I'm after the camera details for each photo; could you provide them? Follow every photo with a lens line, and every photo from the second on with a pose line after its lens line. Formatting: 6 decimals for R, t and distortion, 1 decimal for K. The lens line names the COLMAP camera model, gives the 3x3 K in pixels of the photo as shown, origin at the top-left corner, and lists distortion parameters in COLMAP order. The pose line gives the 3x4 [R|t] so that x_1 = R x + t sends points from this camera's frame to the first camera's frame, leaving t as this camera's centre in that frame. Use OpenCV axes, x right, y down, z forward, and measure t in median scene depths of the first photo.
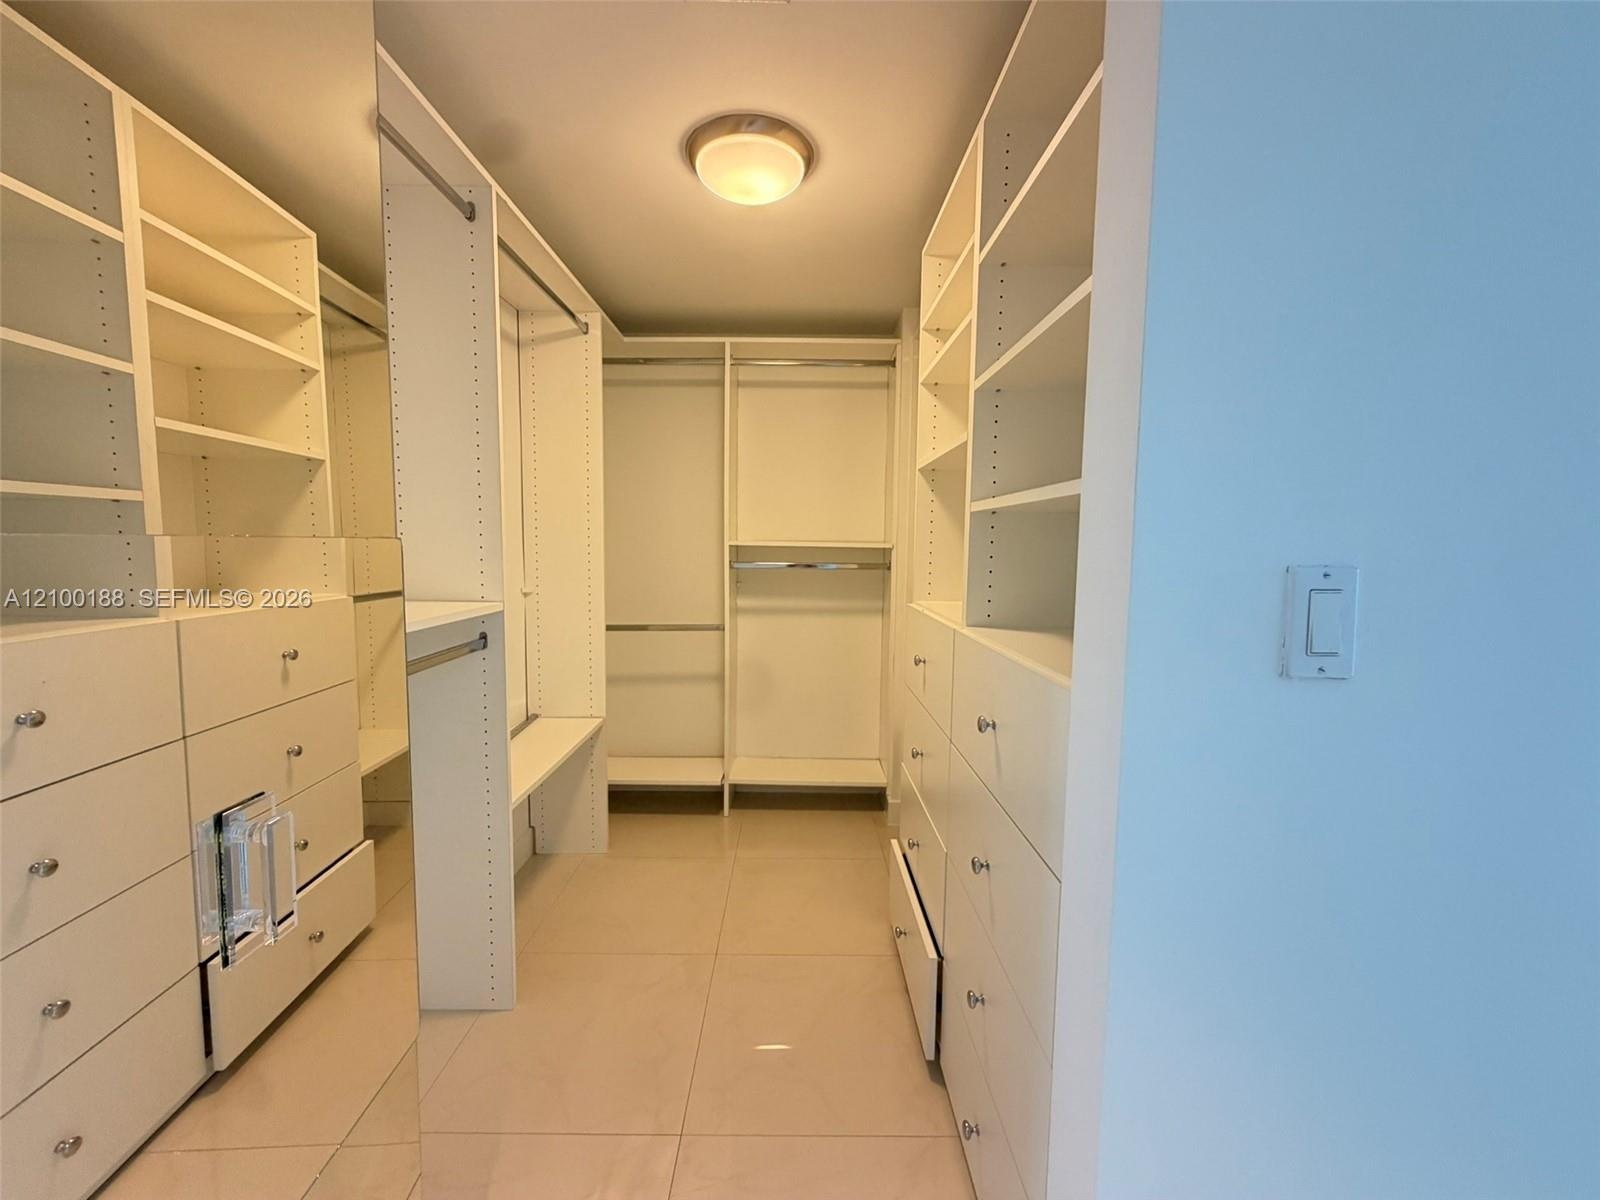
lens RADIAL K [[639.3, 0, 795.0], [0, 639.3, 599.4], [0, 0, 1]] dist [0.001379, -0.000213]
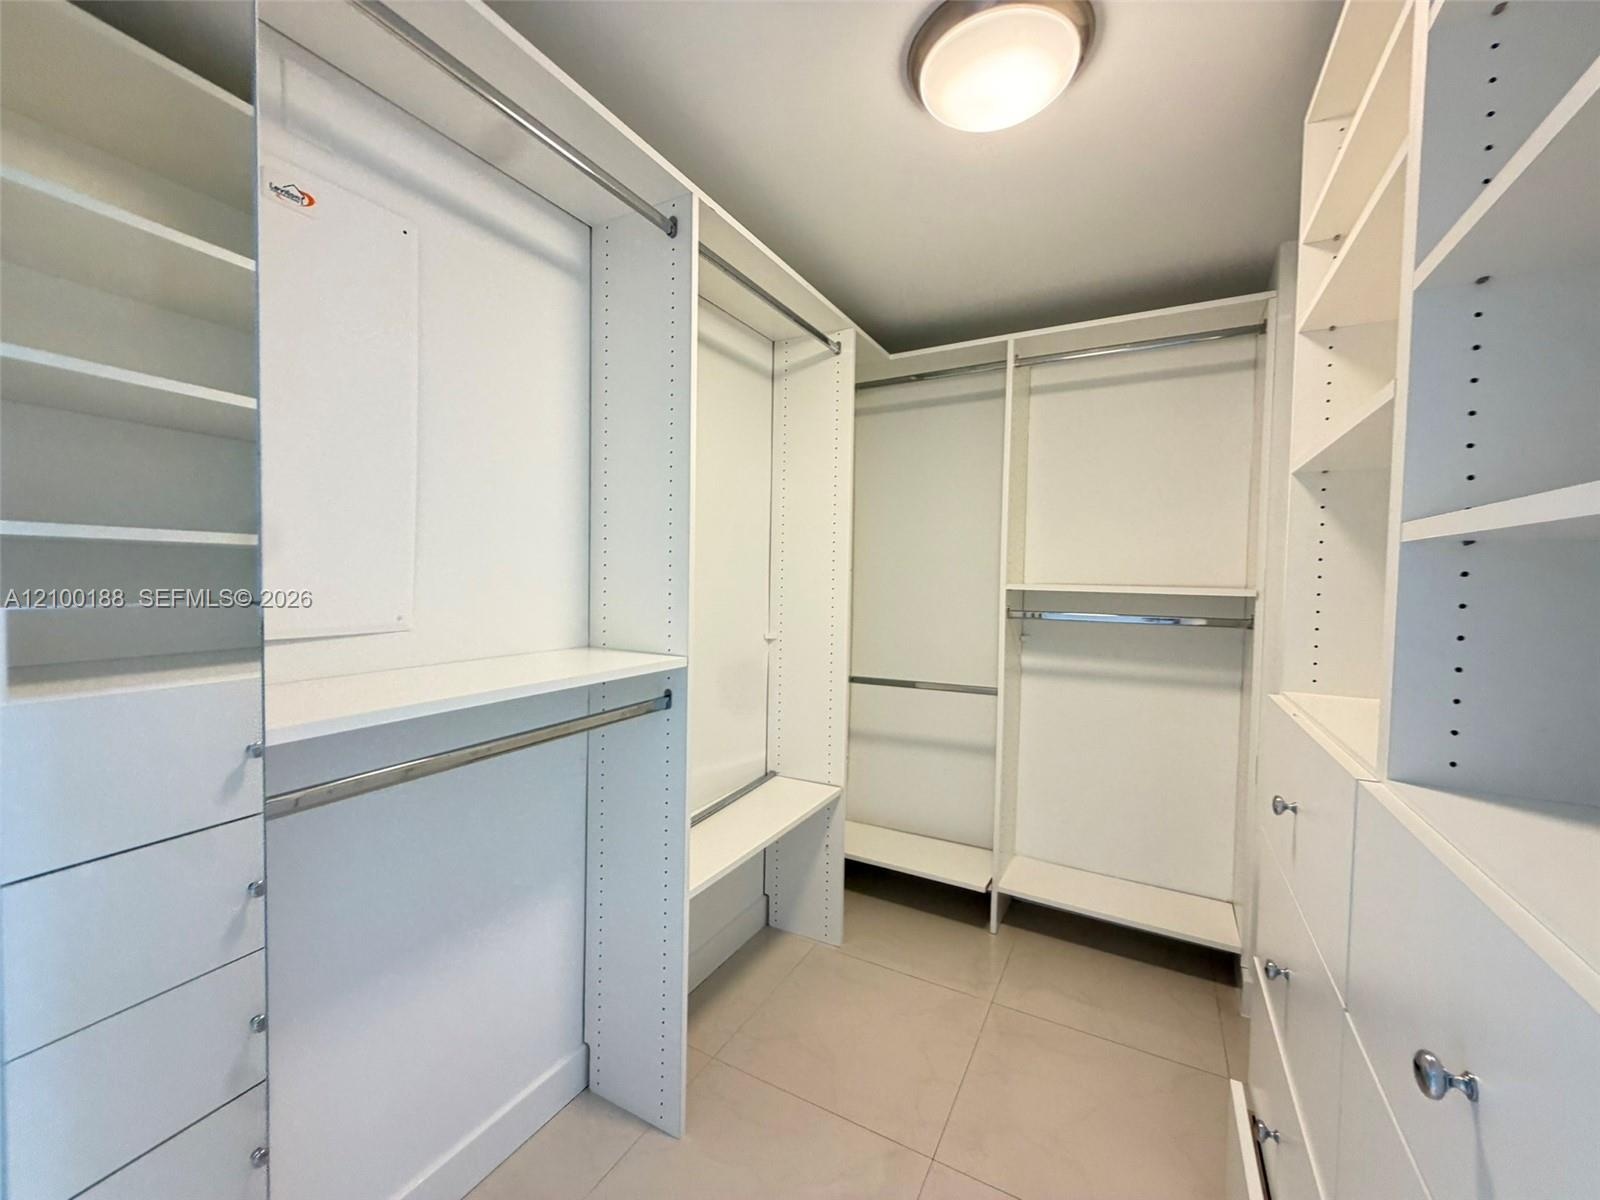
lens RADIAL K [[639.3, 0, 795.0], [0, 639.3, 599.4], [0, 0, 1]] dist [0.001379, -0.000213]
pose [[0.874971, 0.020705, -0.483732, 0.060744], [-0.048082, 0.997862, -0.044259, -0.028193], [0.481781, 0.061984, 0.874097, 0.201639]]
